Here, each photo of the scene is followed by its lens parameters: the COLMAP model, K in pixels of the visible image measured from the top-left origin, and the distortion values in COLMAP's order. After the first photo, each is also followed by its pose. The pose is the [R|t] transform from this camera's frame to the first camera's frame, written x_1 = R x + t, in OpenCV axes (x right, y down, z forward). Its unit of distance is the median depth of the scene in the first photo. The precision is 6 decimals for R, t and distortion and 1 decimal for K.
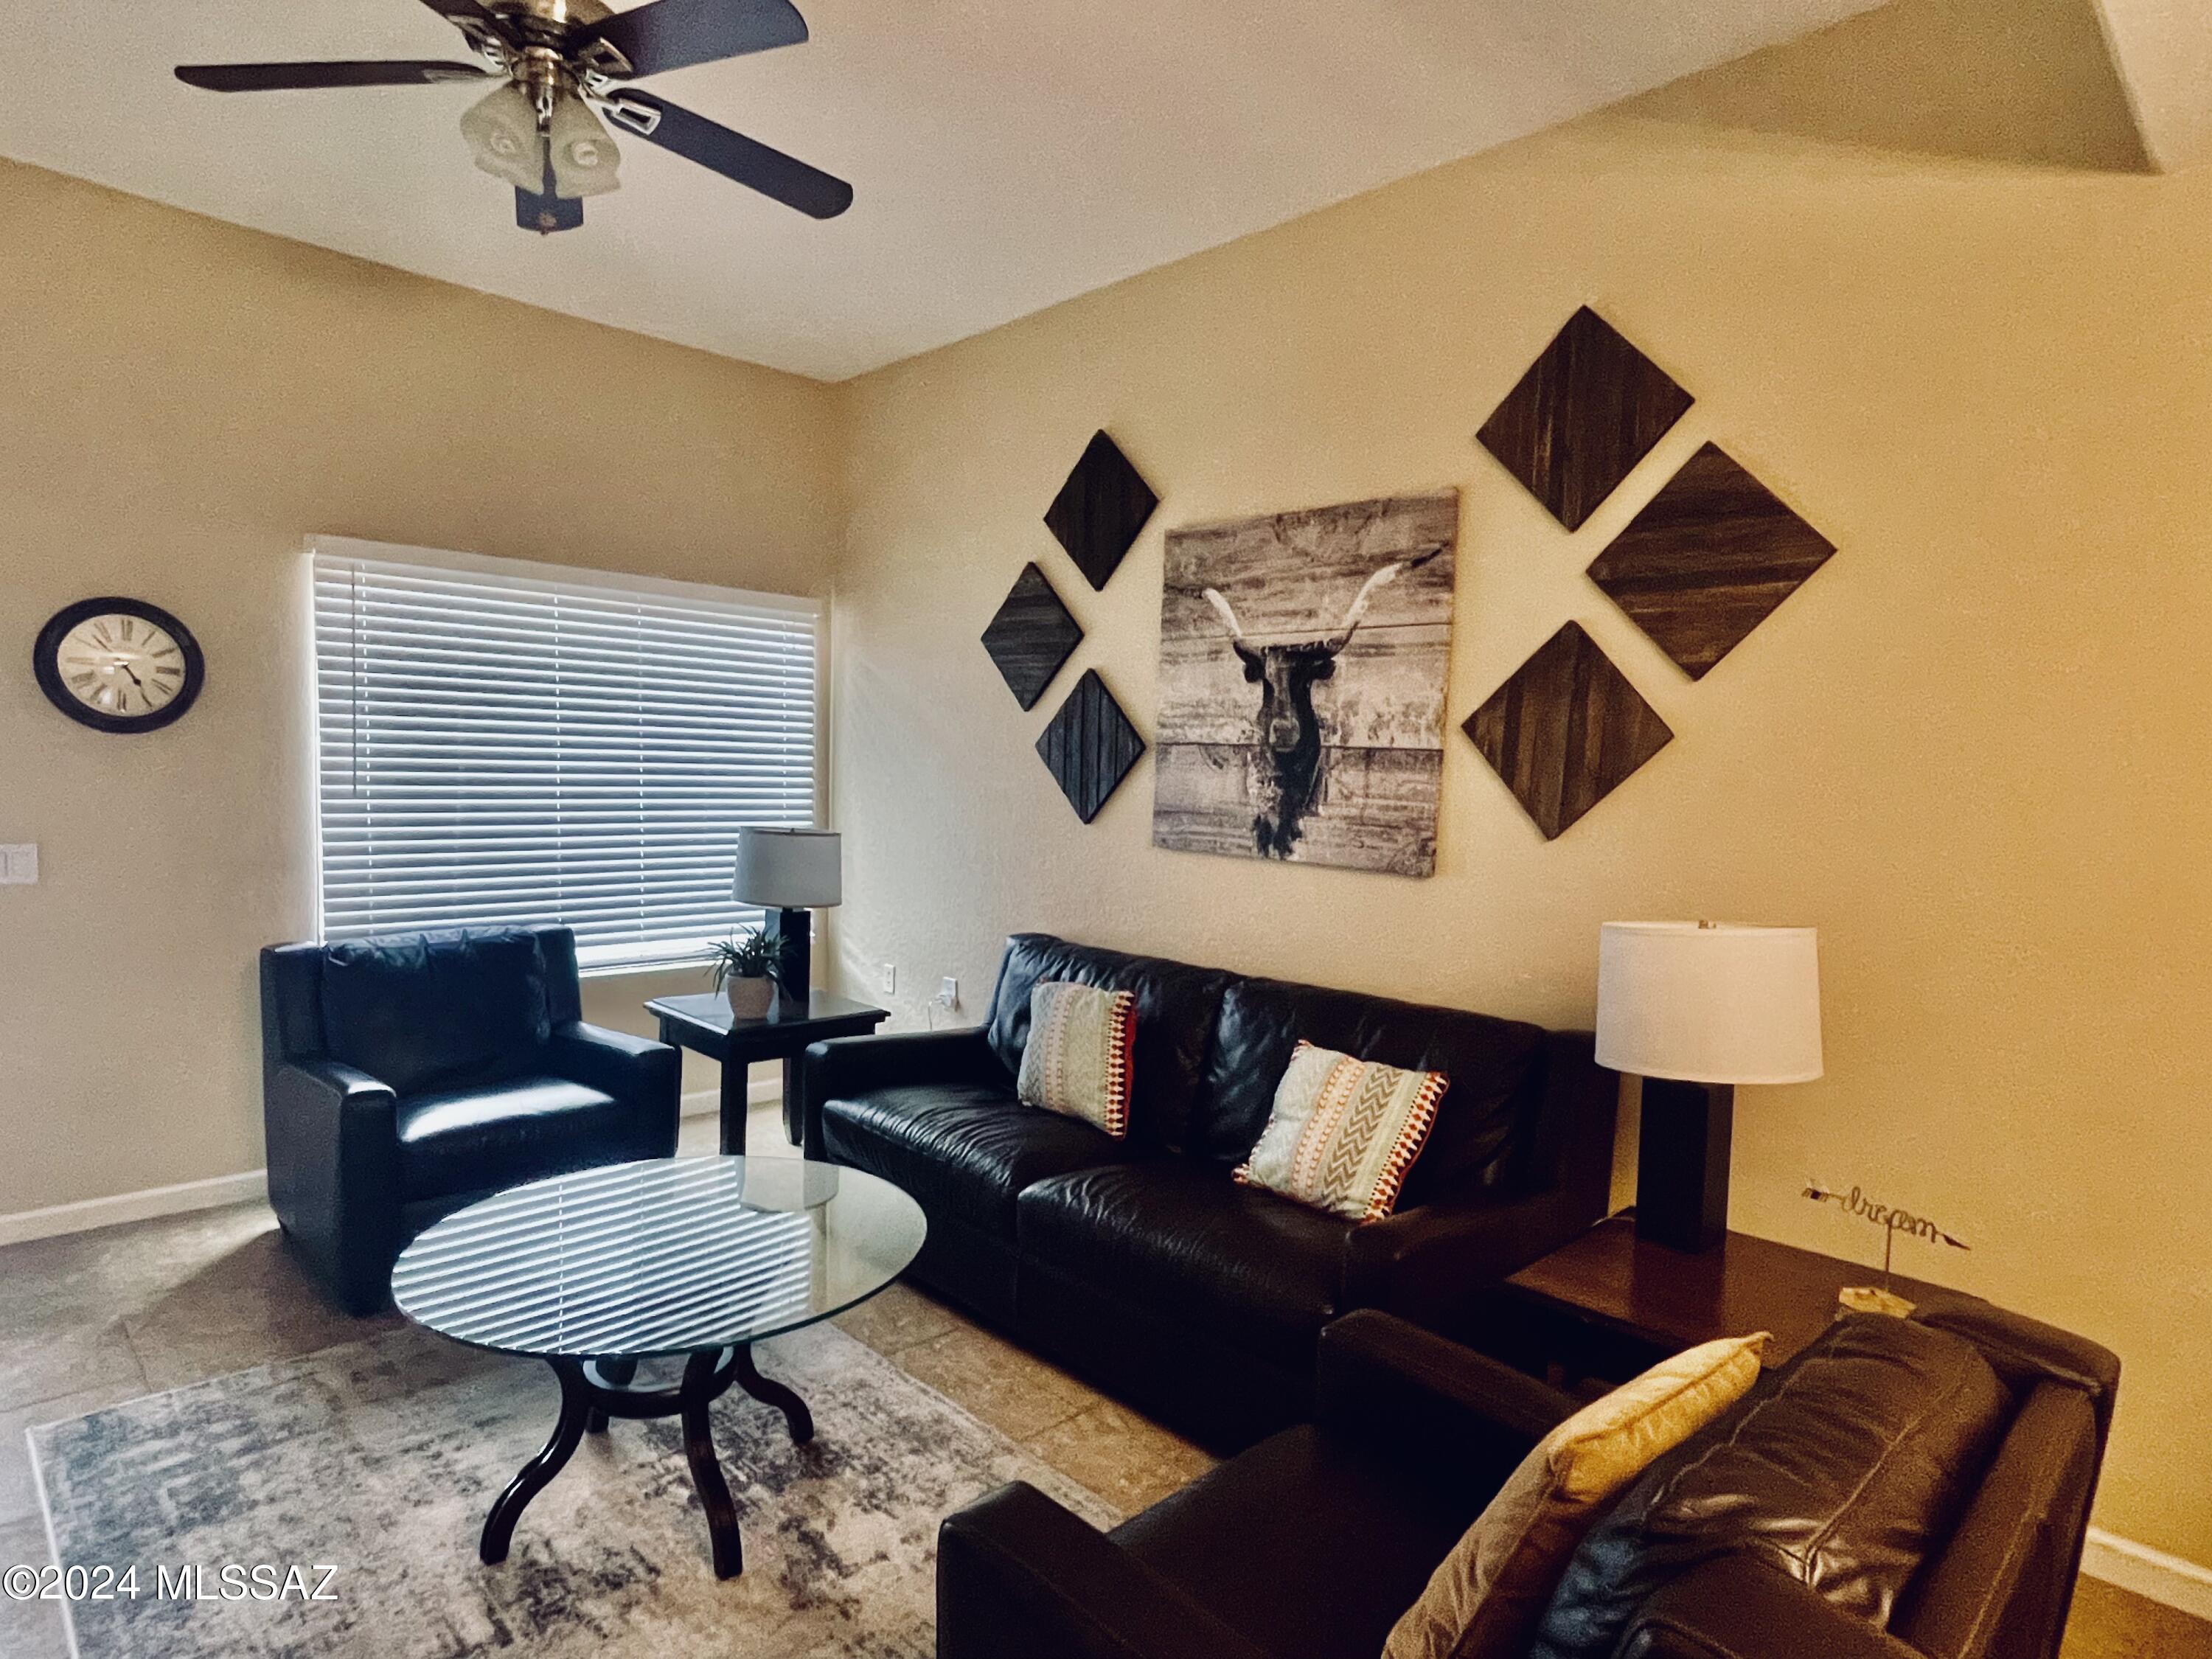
lens RADIAL K [[1211.2, 0, 1077.8], [0, 1211.2, 849.7], [0, 0, 1]] dist [0.005122, 0.001891]
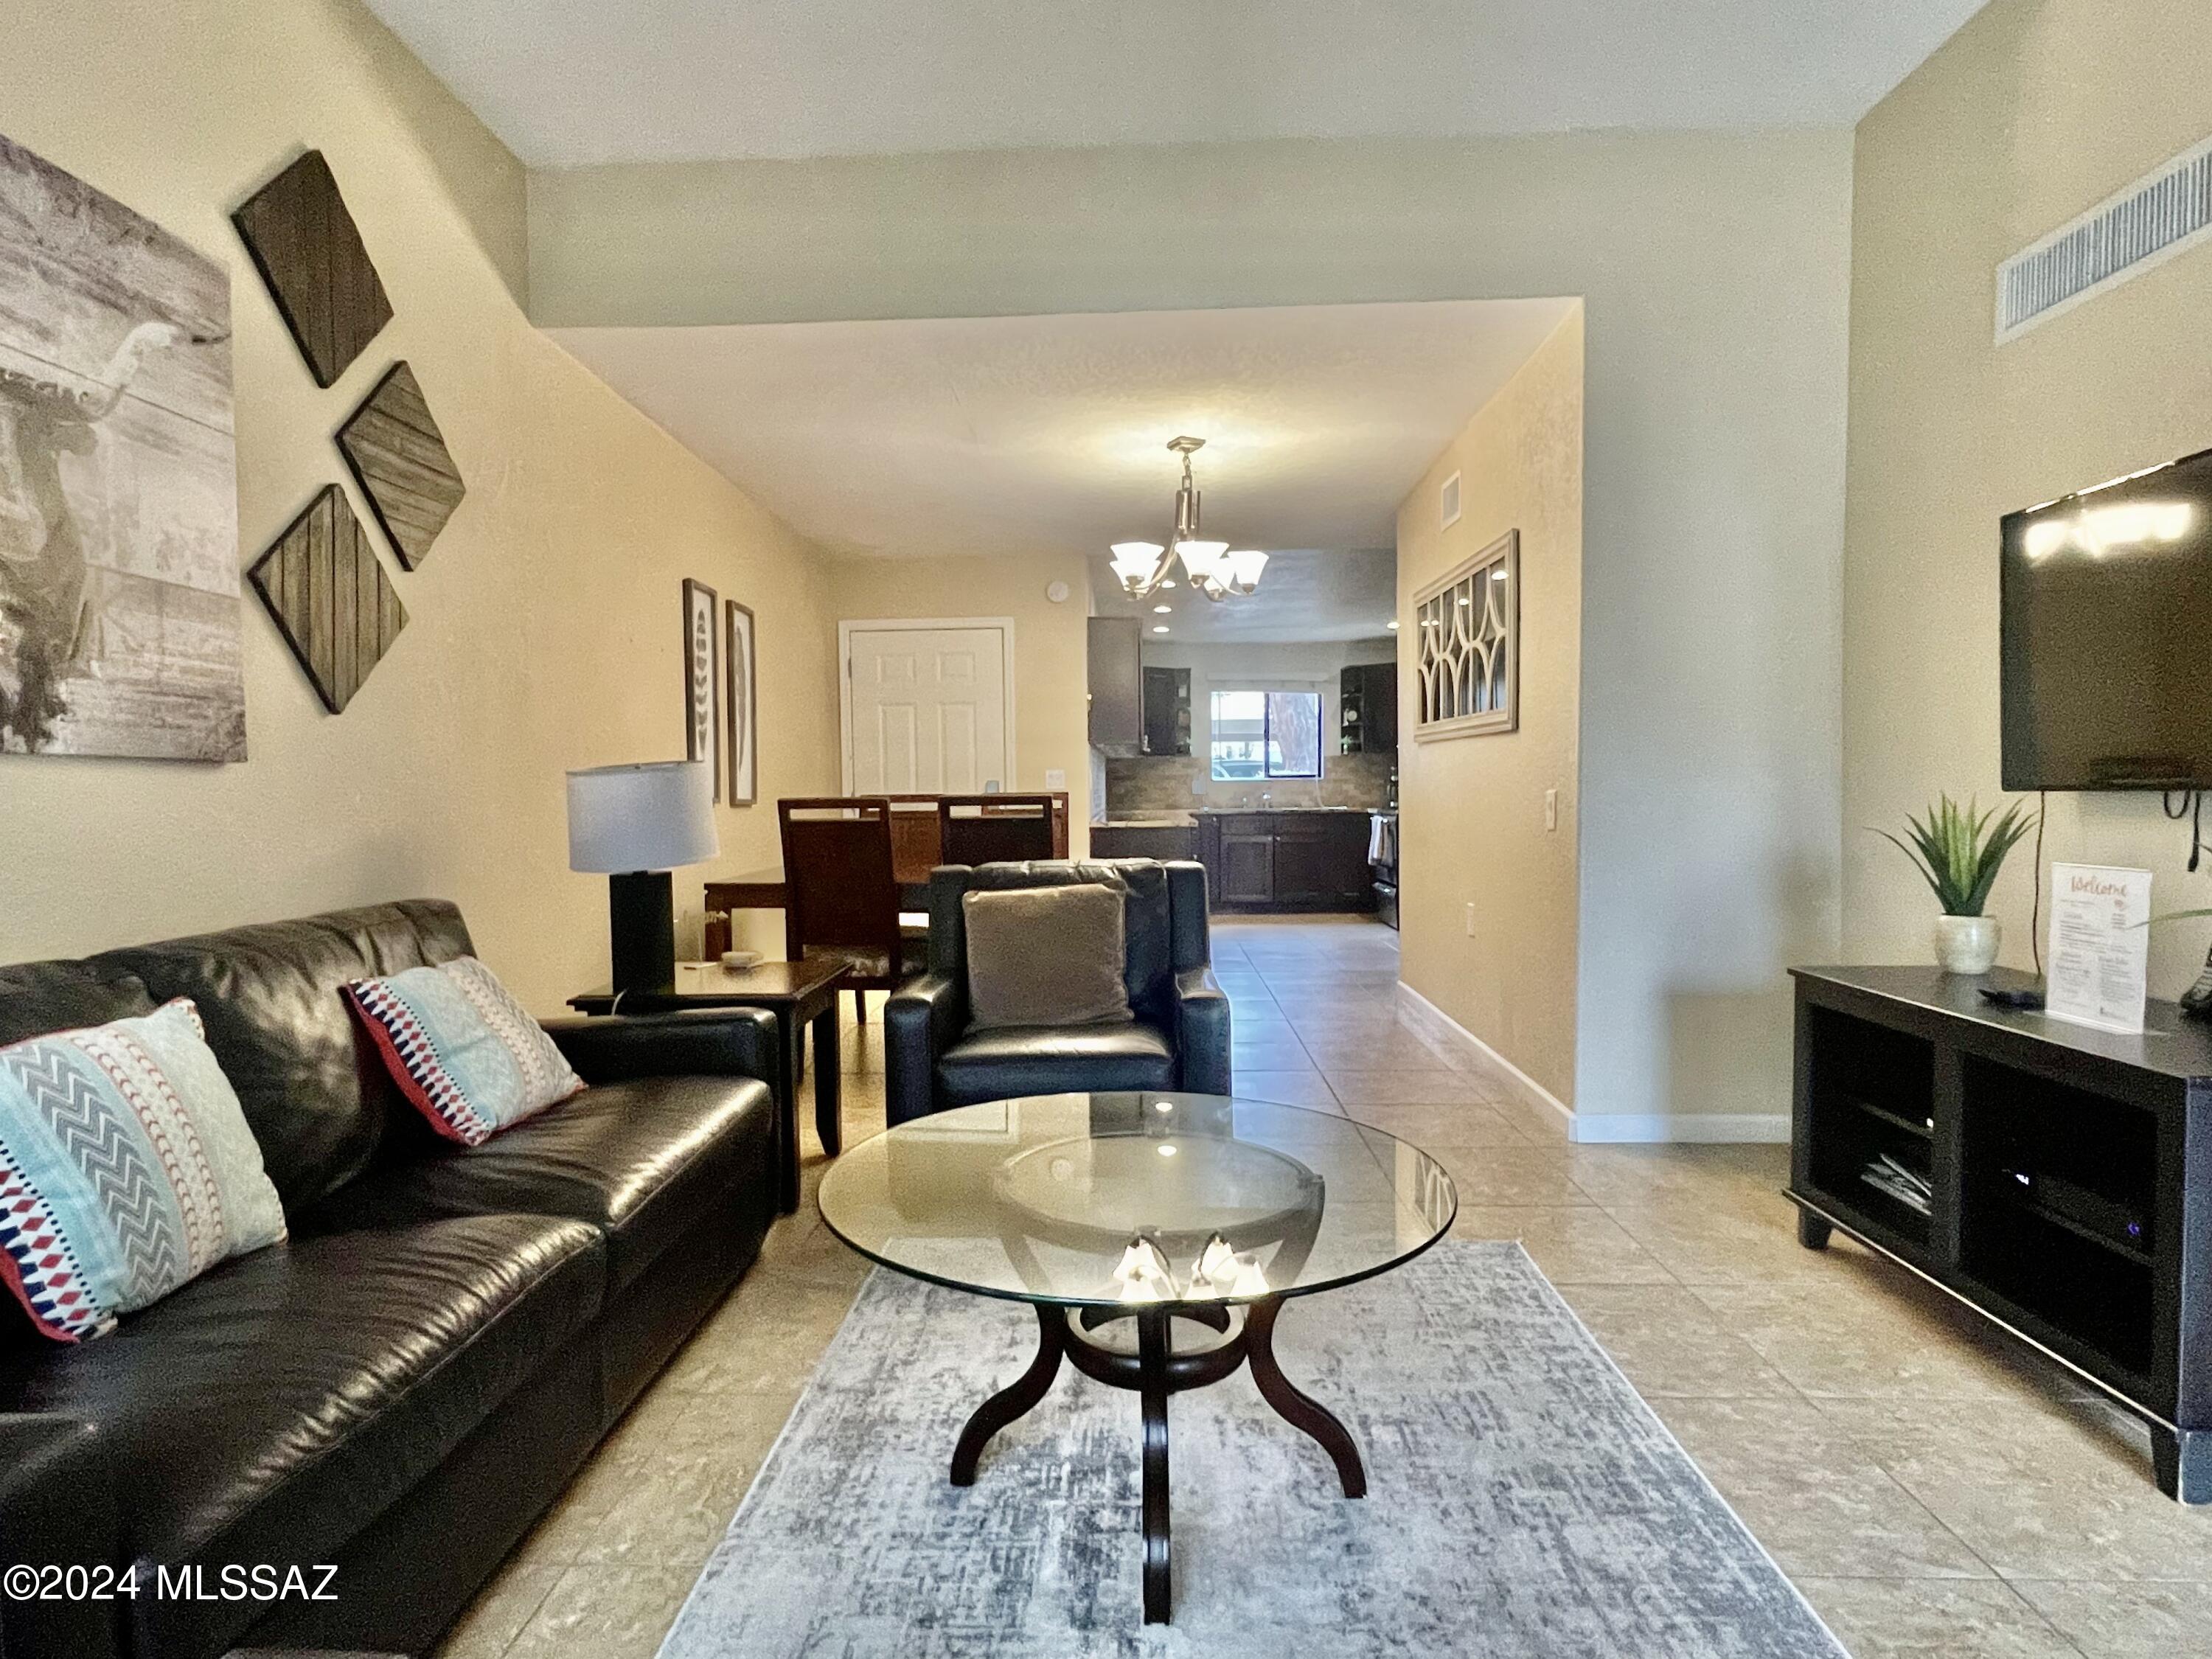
lens RADIAL K [[1211.2, 0, 1077.8], [0, 1211.2, 849.7], [0, 0, 1]] dist [0.005122, 0.001891]
pose [[-0.679168, -0.059163, 0.731595, -0.602231], [0.041965, 0.991986, 0.119178, 0.006419], [-0.732783, 0.111644, -0.671242, 1.056335]]
